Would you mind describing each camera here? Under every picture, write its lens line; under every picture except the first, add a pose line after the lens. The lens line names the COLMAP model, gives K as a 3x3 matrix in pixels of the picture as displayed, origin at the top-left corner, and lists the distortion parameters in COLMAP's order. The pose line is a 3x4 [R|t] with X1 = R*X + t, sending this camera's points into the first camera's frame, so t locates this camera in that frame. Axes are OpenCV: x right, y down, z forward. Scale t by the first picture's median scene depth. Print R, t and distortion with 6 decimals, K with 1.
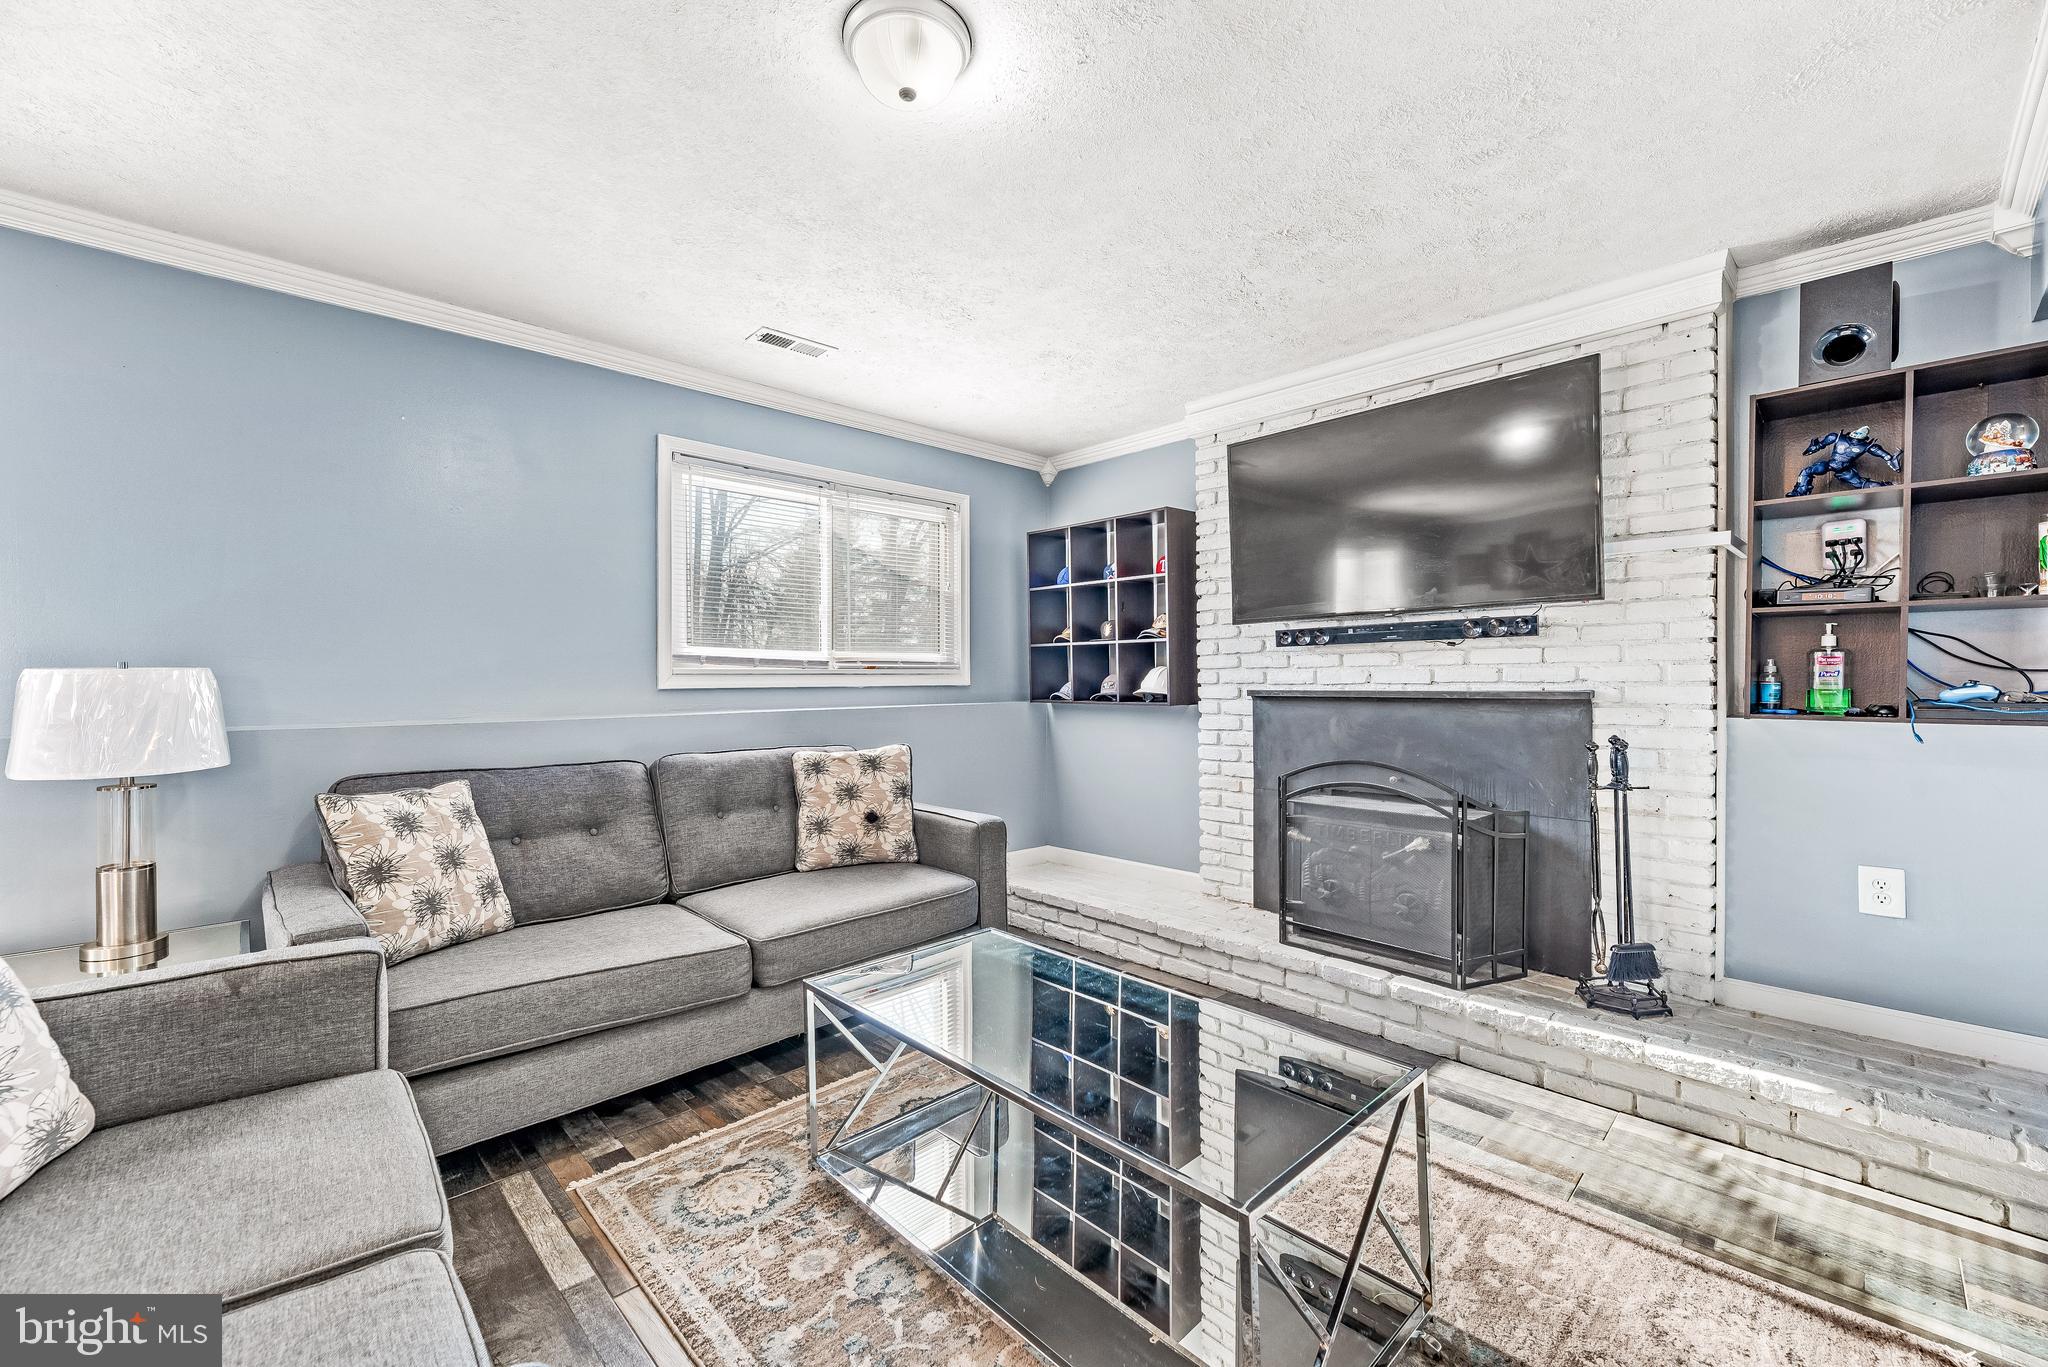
lens RADIAL K [[828.7, 0, 1014.2], [0, 828.7, 687.9], [0, 0, 1]] dist [-0.000836, -0.000162]
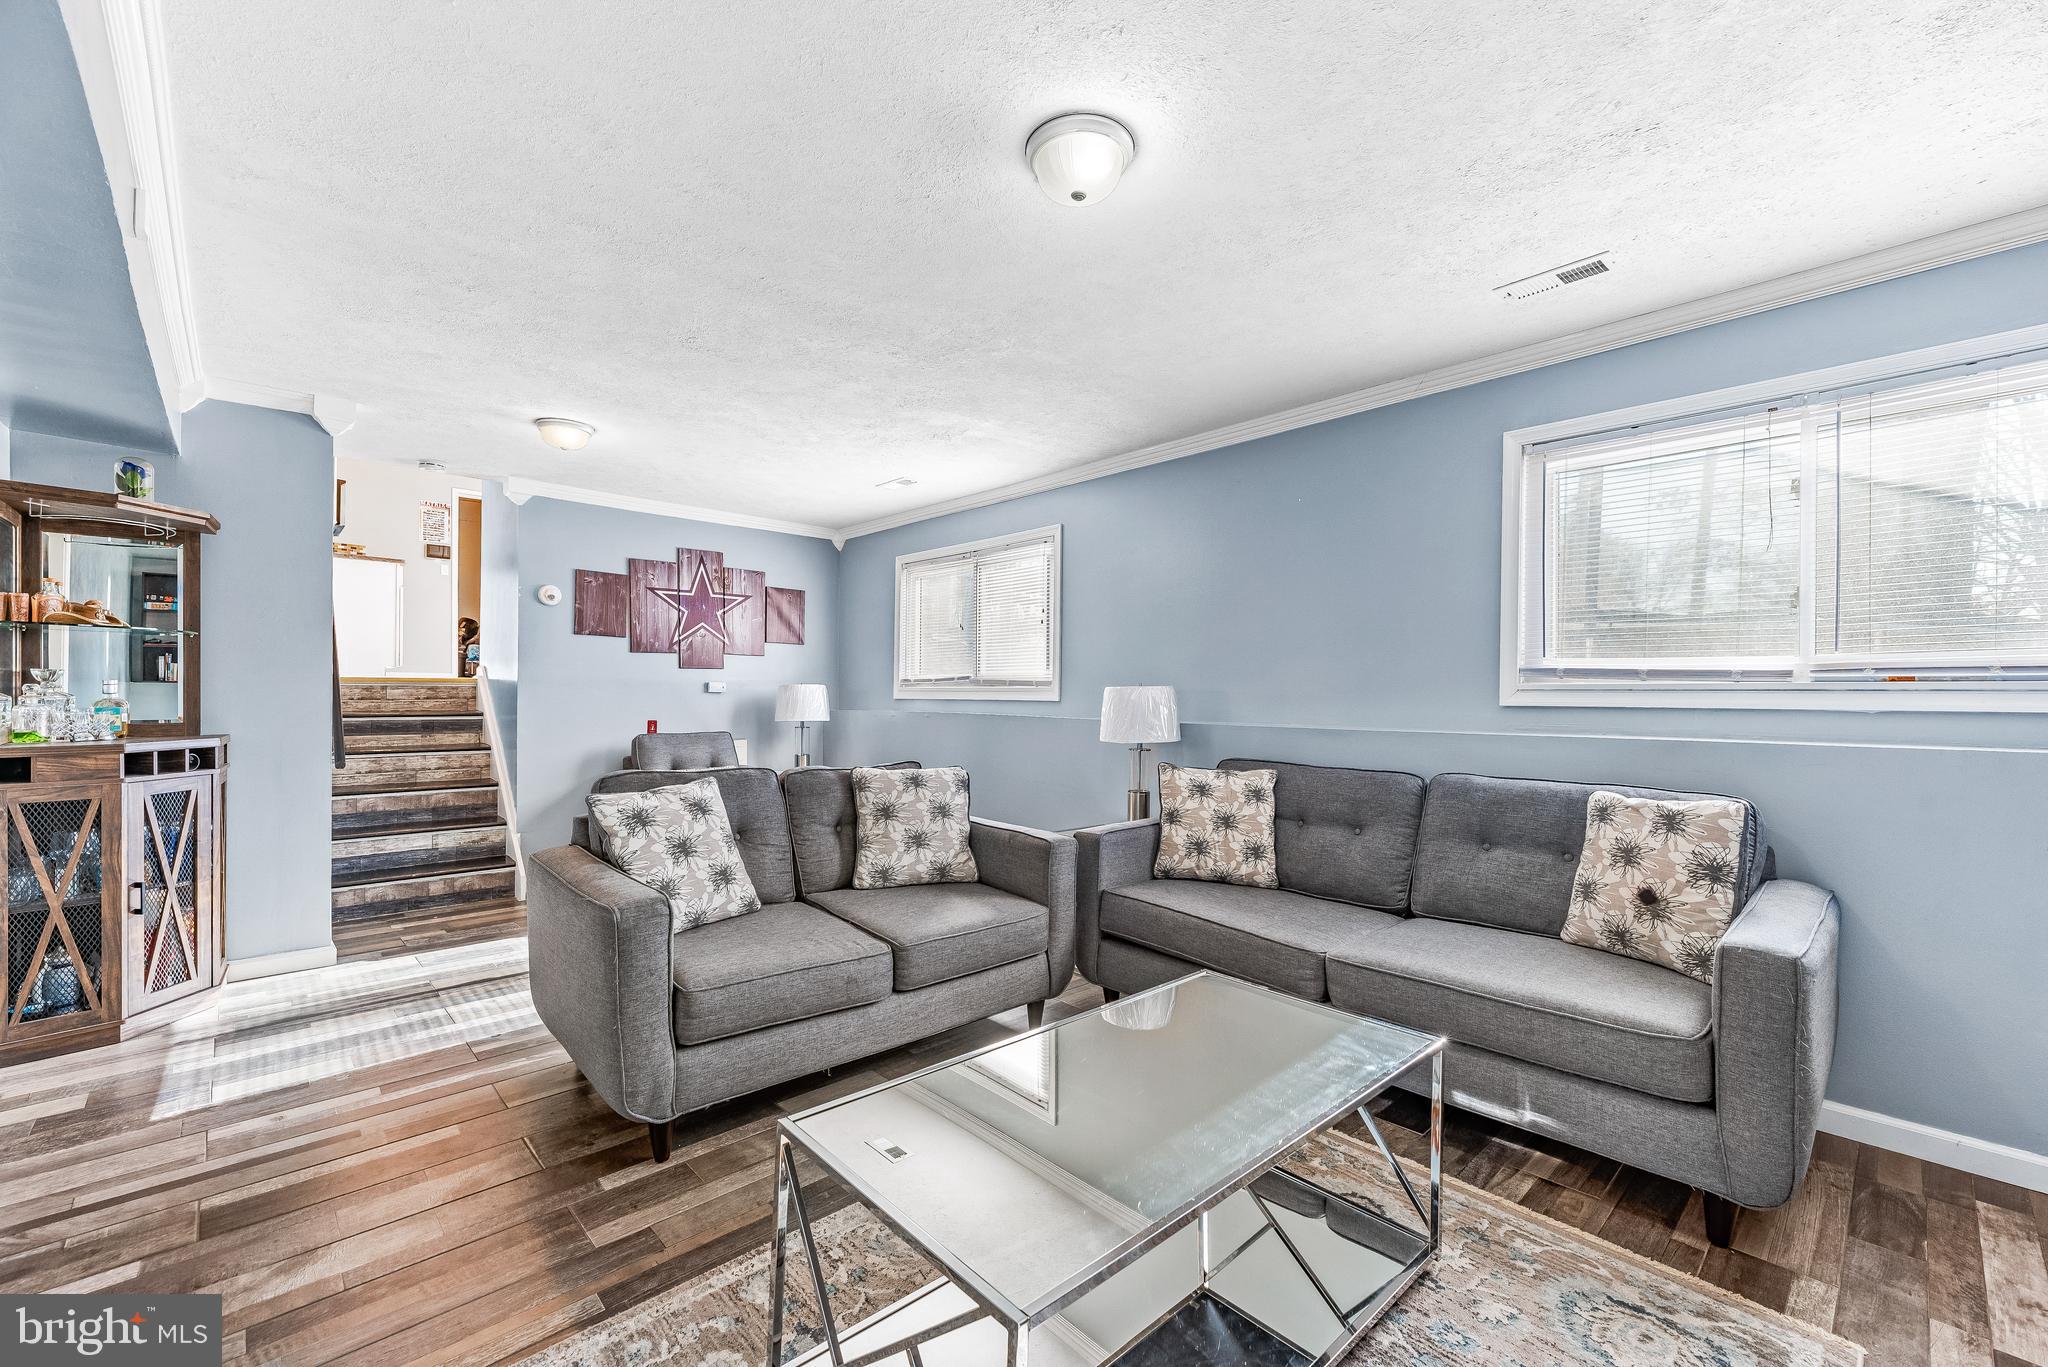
lens RADIAL K [[828.7, 0, 1014.2], [0, 828.7, 687.9], [0, 0, 1]] dist [-0.000836, -0.000162]
pose [[-0.016189, -0.000995, -0.999868, 0.562207], [-0.016804, 0.999859, -0.000723, -0.009480], [0.999728, 0.016790, -0.016203, 0.509093]]
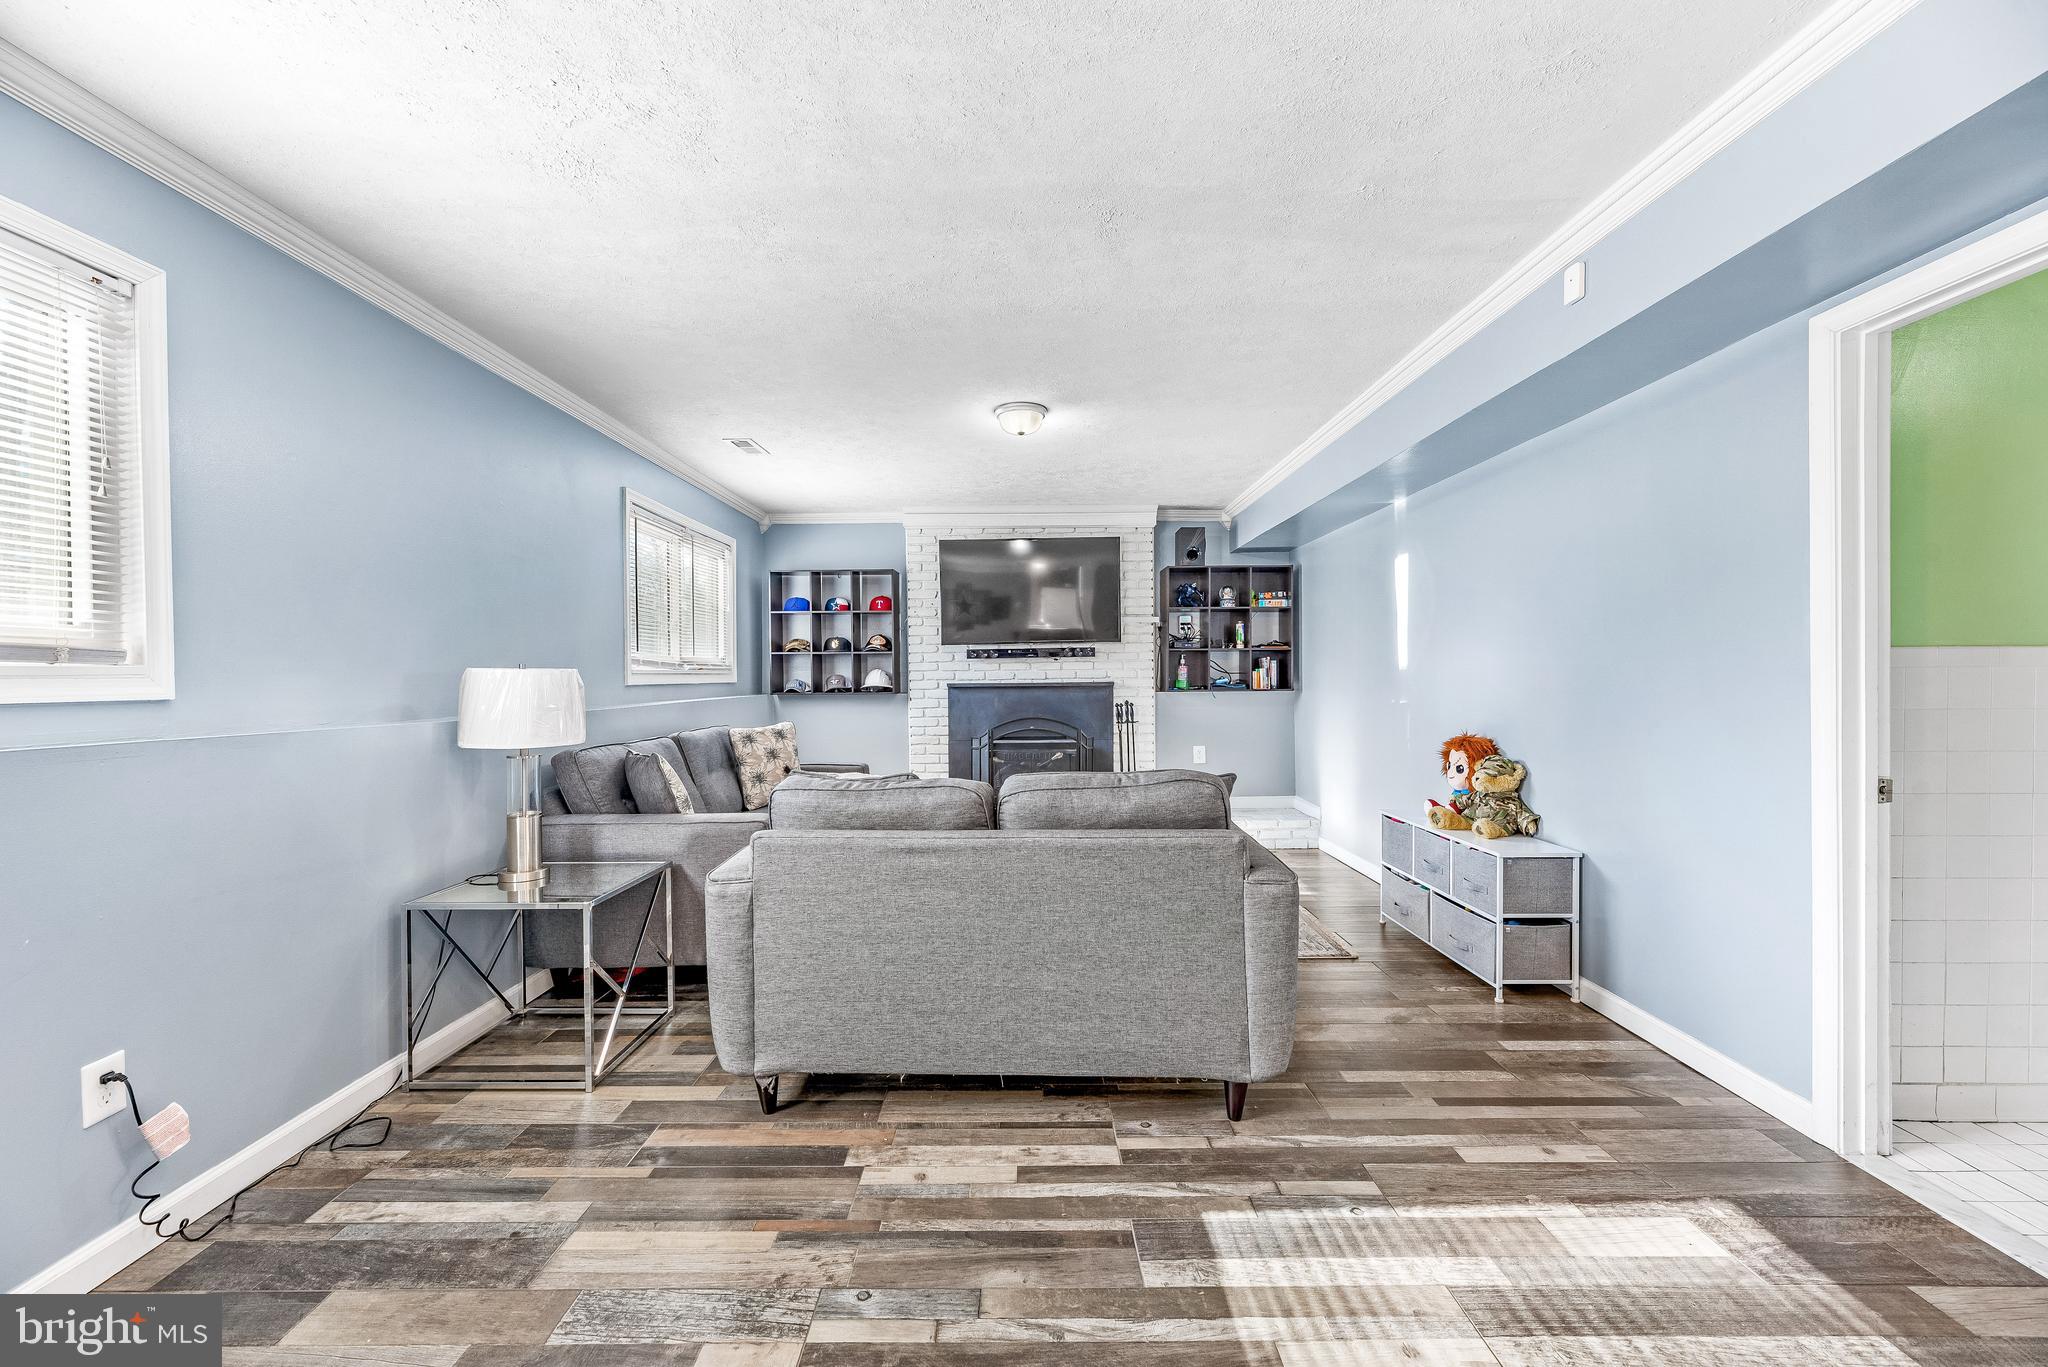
lens RADIAL K [[828.7, 0, 1014.2], [0, 828.7, 687.9], [0, 0, 1]] dist [-0.000836, -0.000162]
pose [[0.698417, -0.010302, 0.715617, -1.012310], [0.011950, 0.999925, 0.002731, 0.010312], [-0.715591, 0.006644, 0.698488, -0.355834]]
